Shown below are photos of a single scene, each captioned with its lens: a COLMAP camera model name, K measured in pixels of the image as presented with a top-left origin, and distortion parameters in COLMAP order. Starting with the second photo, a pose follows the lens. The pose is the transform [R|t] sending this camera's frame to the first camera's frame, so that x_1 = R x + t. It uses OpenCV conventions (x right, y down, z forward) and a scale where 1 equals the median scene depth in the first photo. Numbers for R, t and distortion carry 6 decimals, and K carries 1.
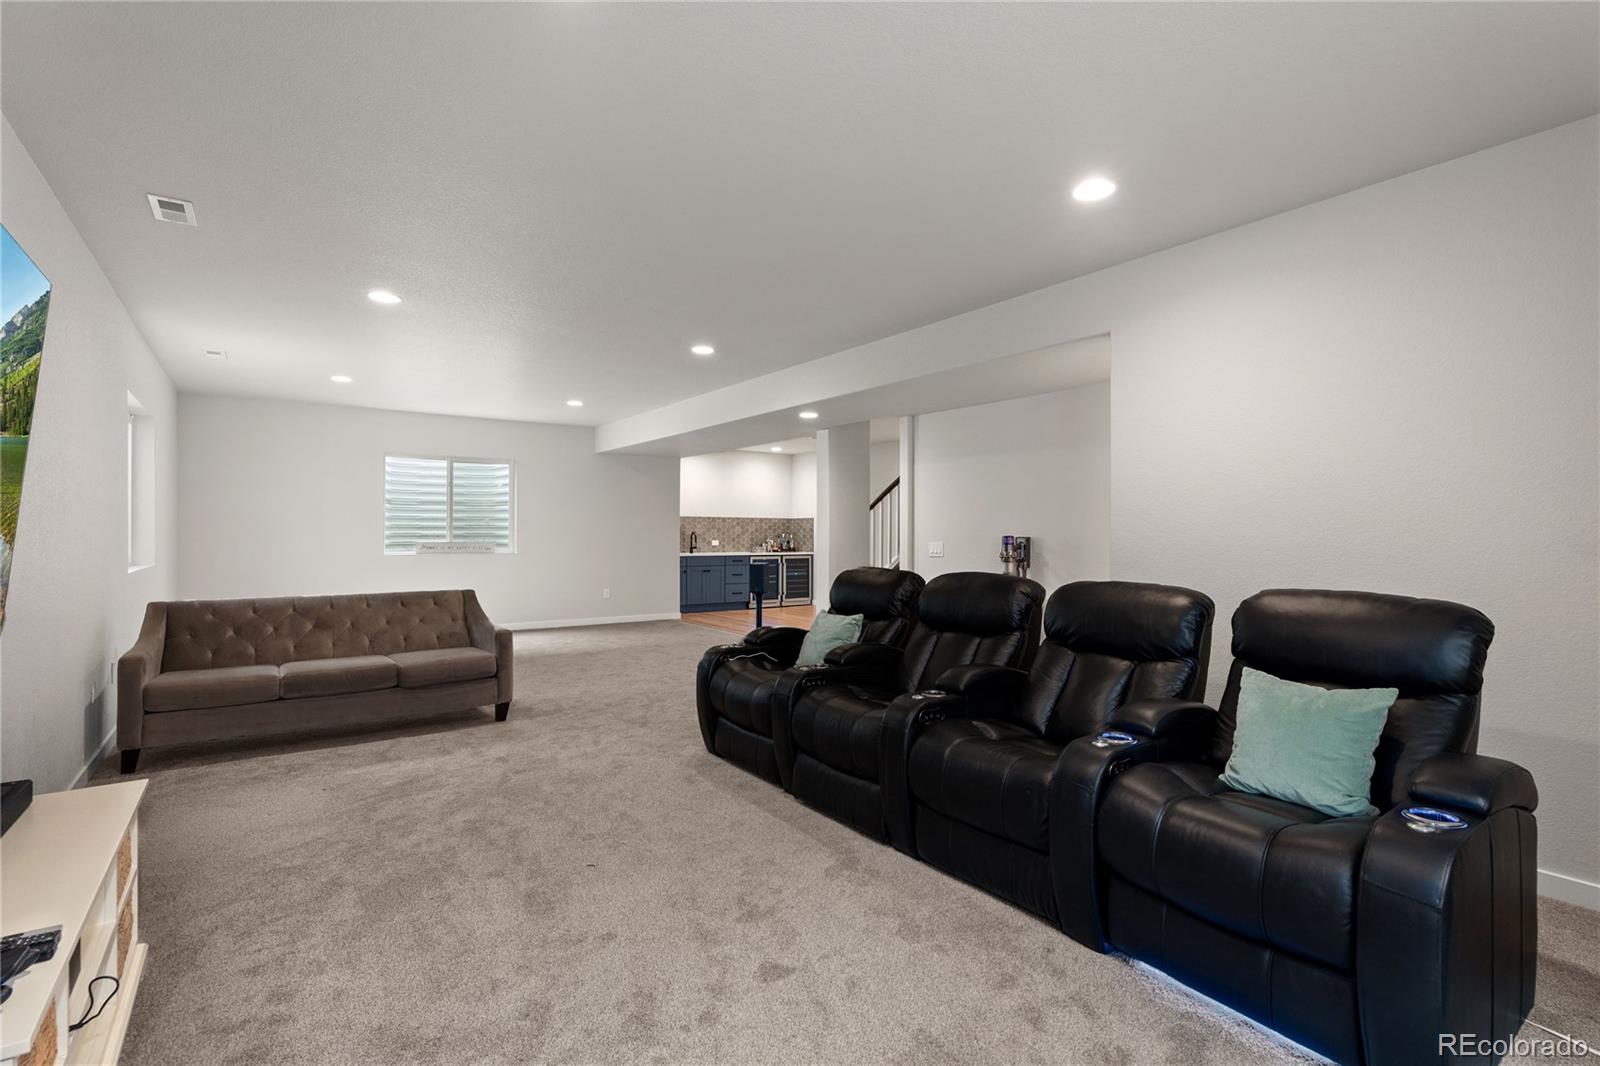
lens RADIAL K [[752.0, 0, 801.2], [0, 752.0, 534.0], [0, 0, 1]] dist [0.012614, -0.000502]
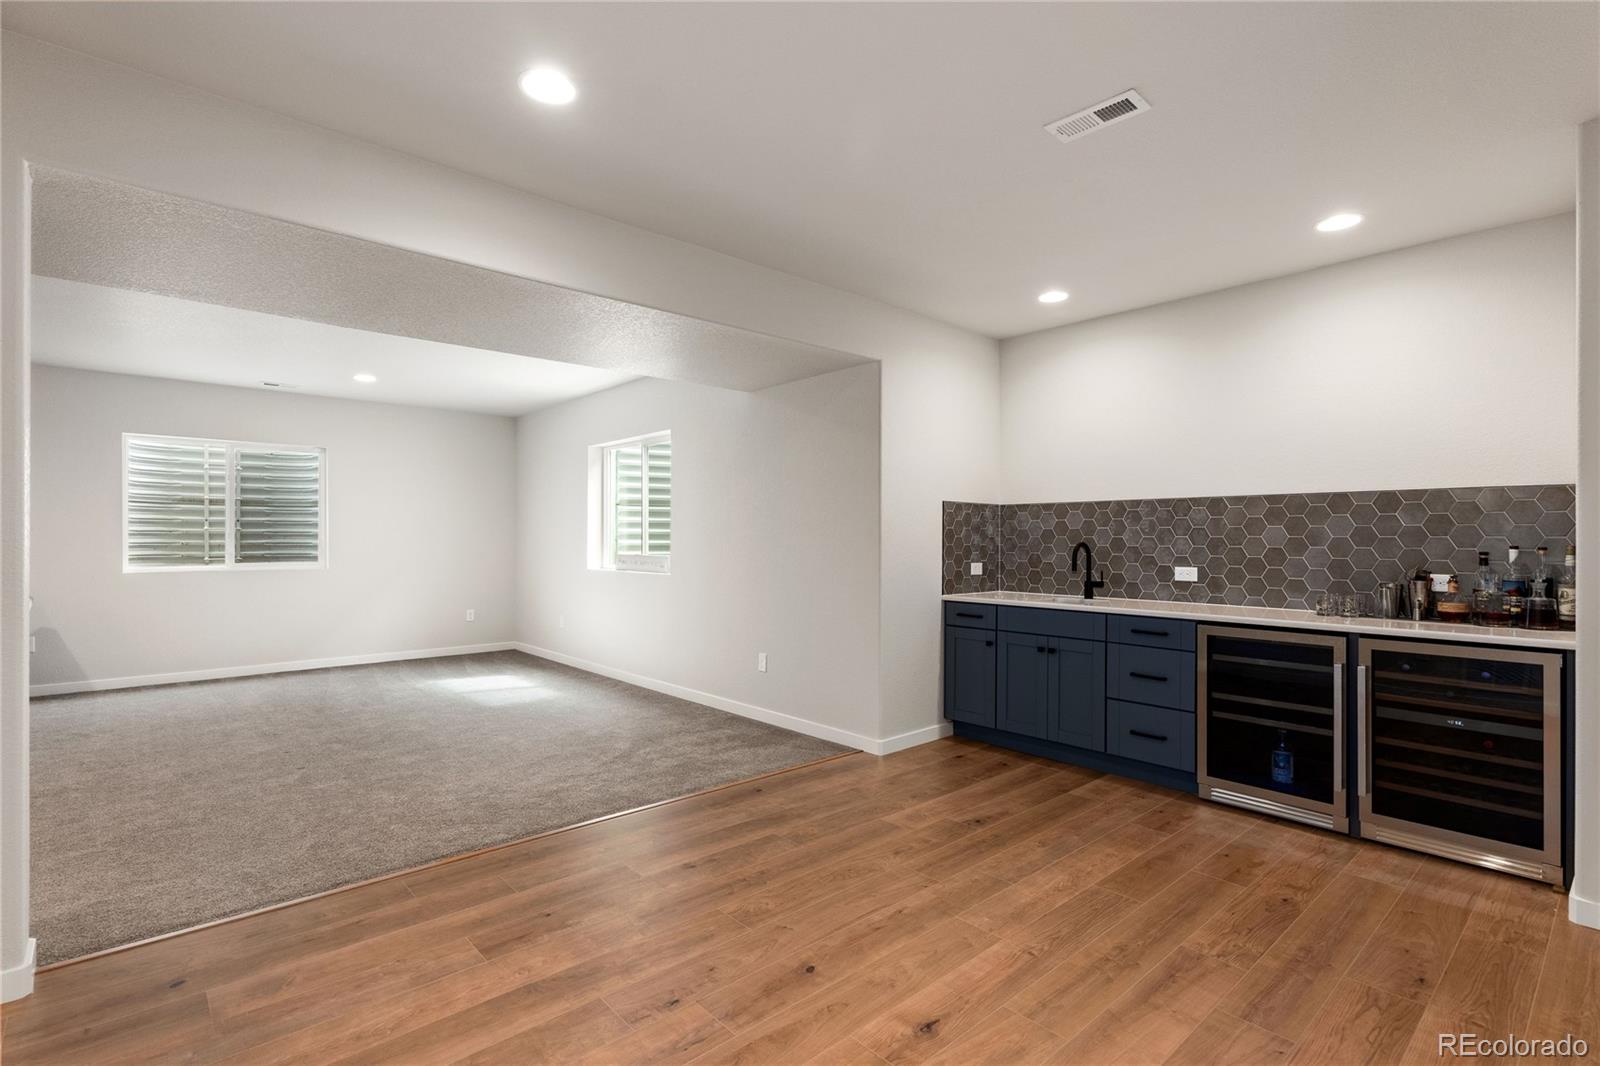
lens RADIAL K [[774.2, 0, 800.4], [0, 774.2, 531.0], [0, 0, 1]] dist [0.003510, 0.000309]
pose [[0.099469, -0.012254, -0.994965, 0.214888], [-0.001721, 0.999921, -0.012487, -0.002957], [0.995039, 0.002955, 0.099440, 0.787123]]
